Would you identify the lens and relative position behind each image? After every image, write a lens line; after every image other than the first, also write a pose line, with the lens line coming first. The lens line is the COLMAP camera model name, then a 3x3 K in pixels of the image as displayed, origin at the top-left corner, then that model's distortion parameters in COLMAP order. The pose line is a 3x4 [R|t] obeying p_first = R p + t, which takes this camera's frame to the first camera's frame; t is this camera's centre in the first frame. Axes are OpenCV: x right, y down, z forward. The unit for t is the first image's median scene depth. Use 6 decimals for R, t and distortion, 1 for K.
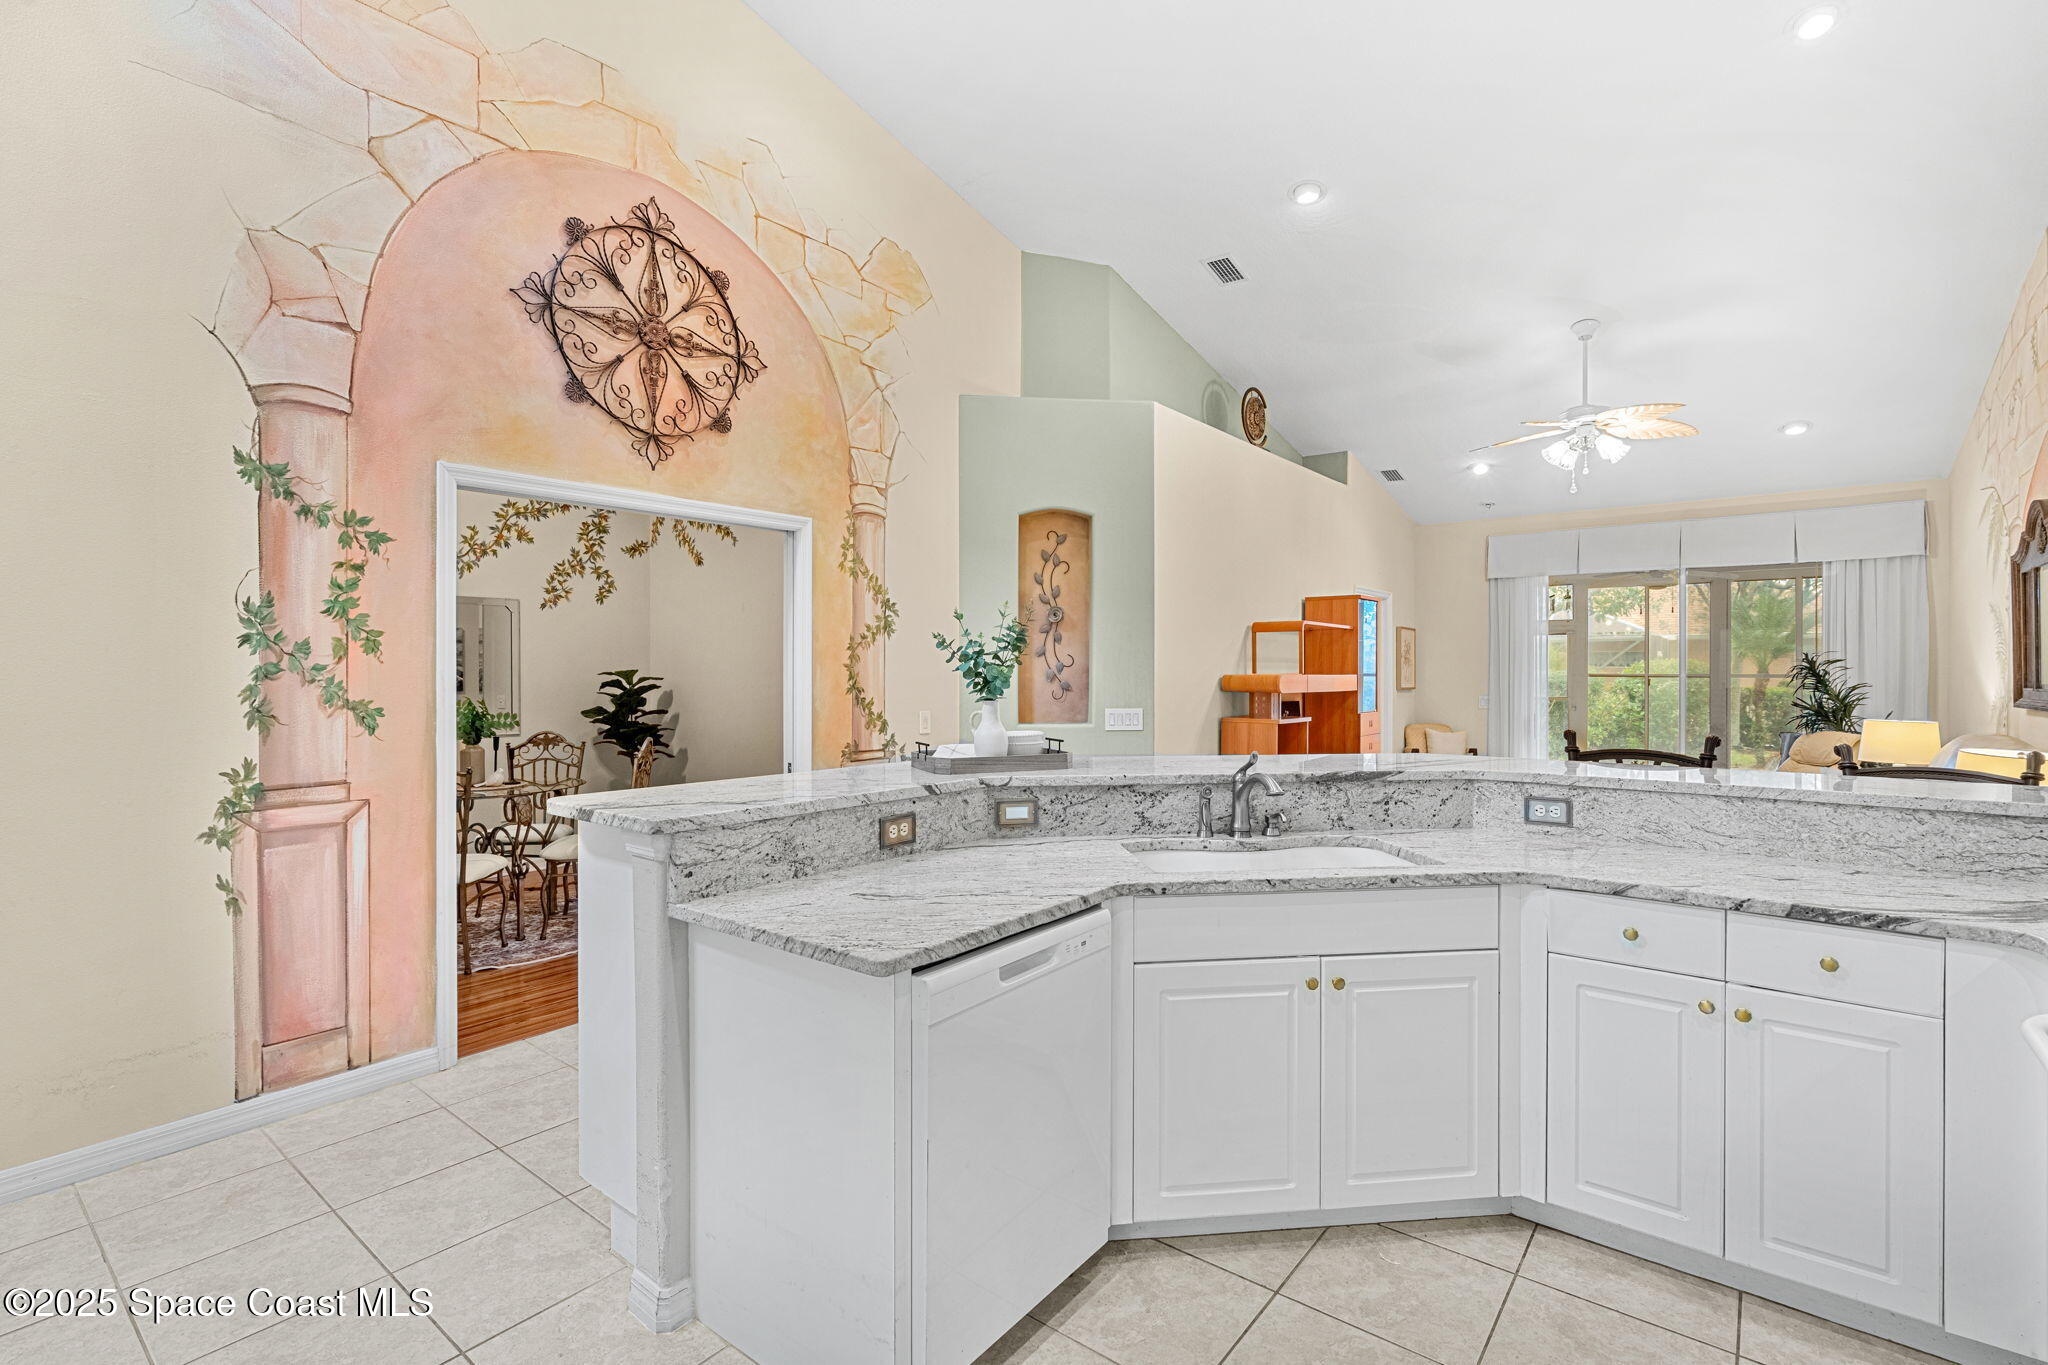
lens RADIAL K [[943.6, 0, 1005.5], [0, 943.6, 670.6], [0, 0, 1]] dist [-0.006347, 0.000884]
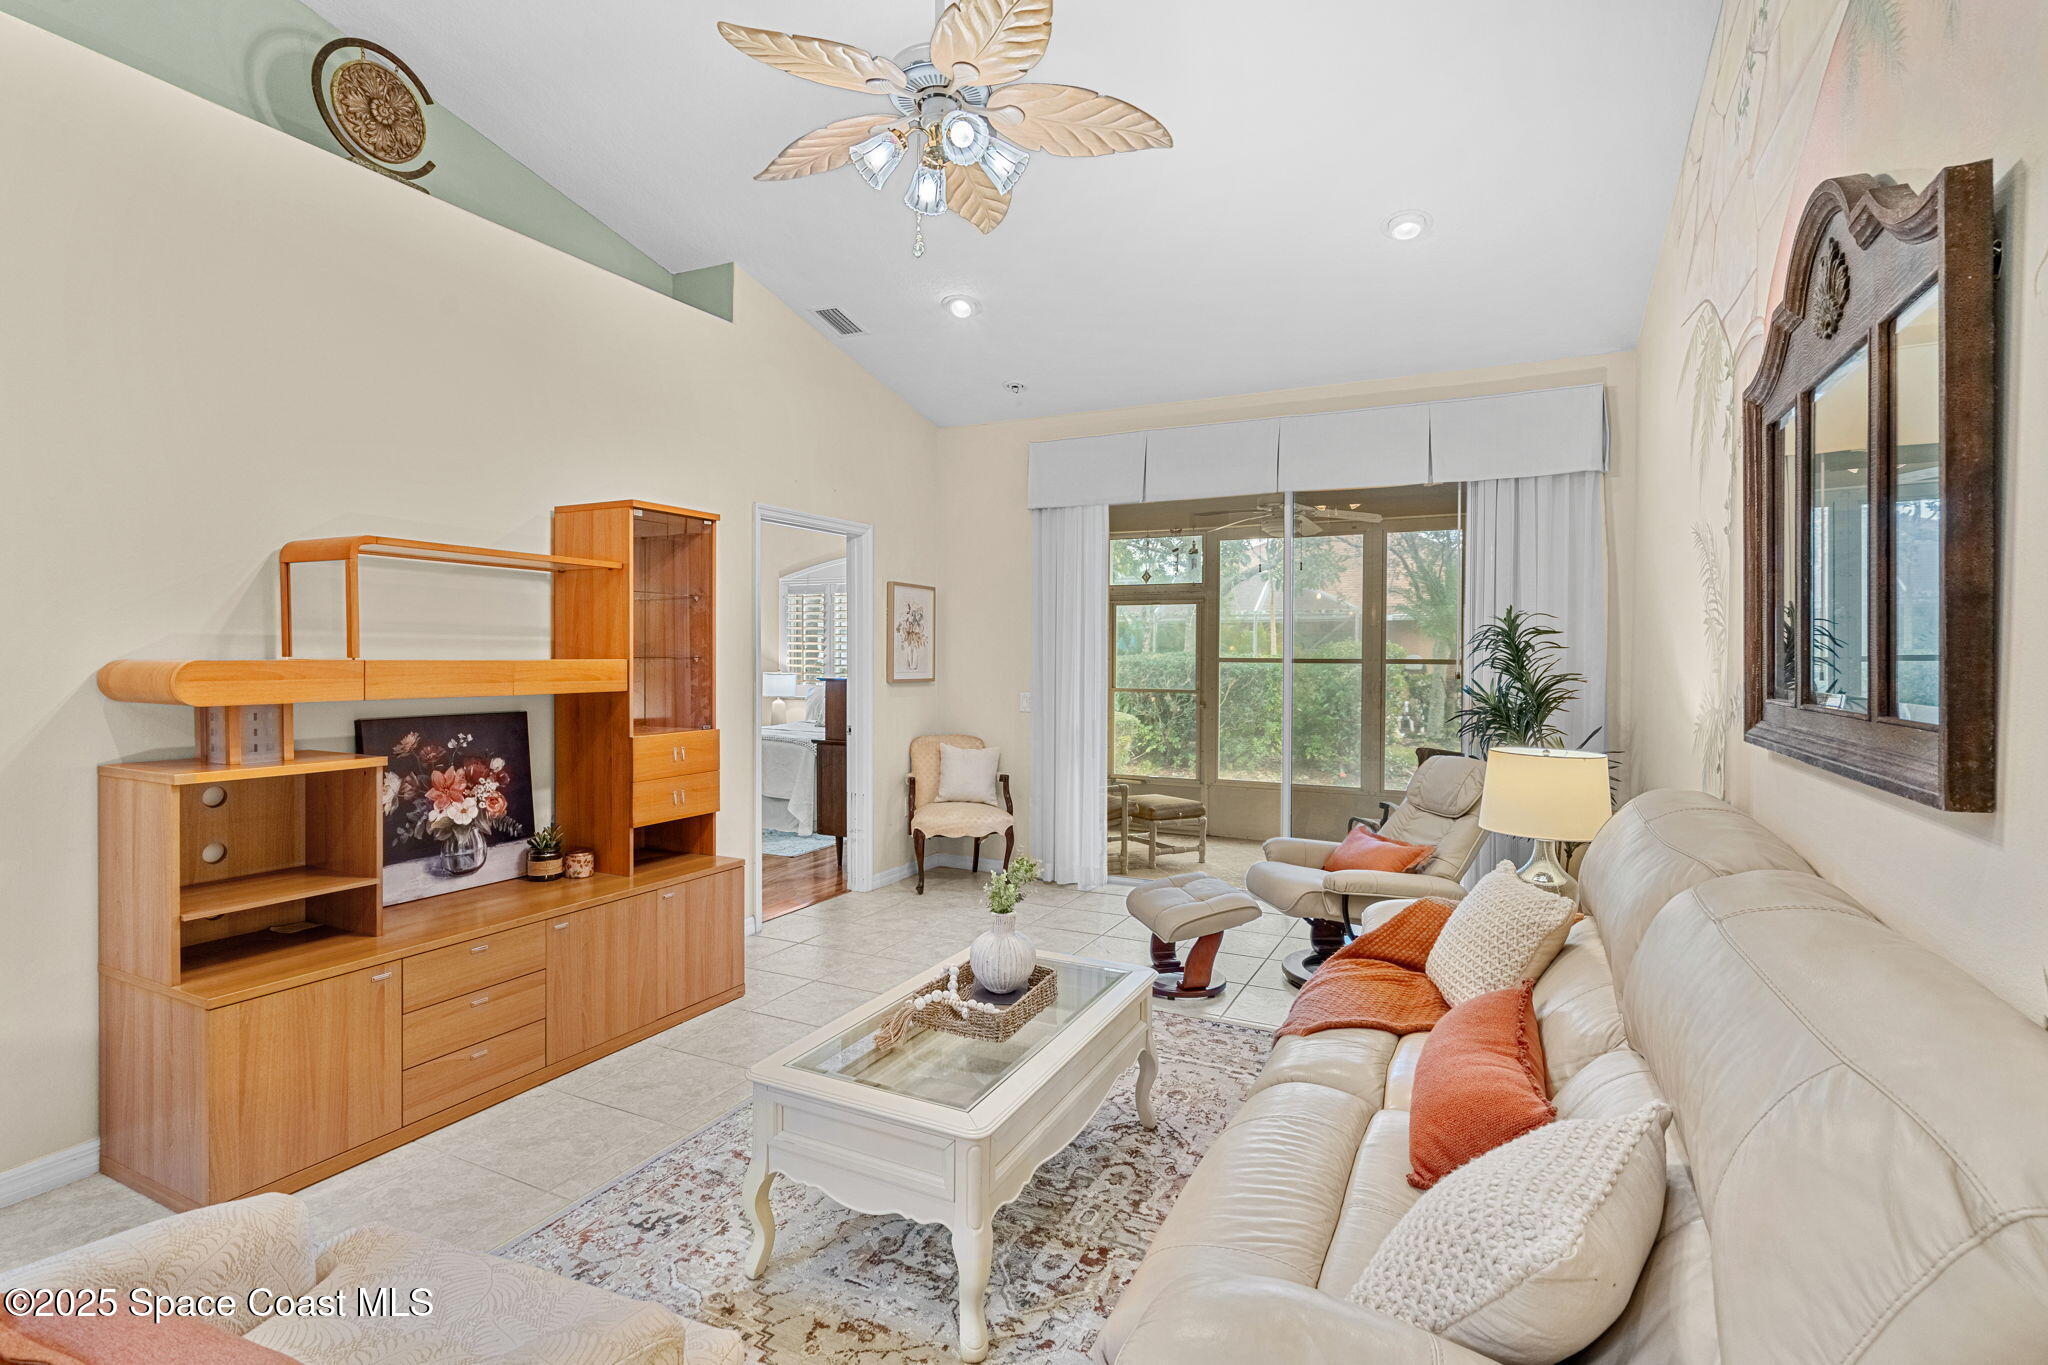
lens RADIAL K [[943.6, 0, 1026.1], [0, 943.6, 667.7], [0, 0, 1]] dist [-0.006347, 0.000884]
pose [[0.979009, 0.000765, 0.203817, 0.808793], [-0.004214, 0.999855, 0.016490, -0.000580], [-0.203775, -0.017003, 0.978870, 0.785631]]
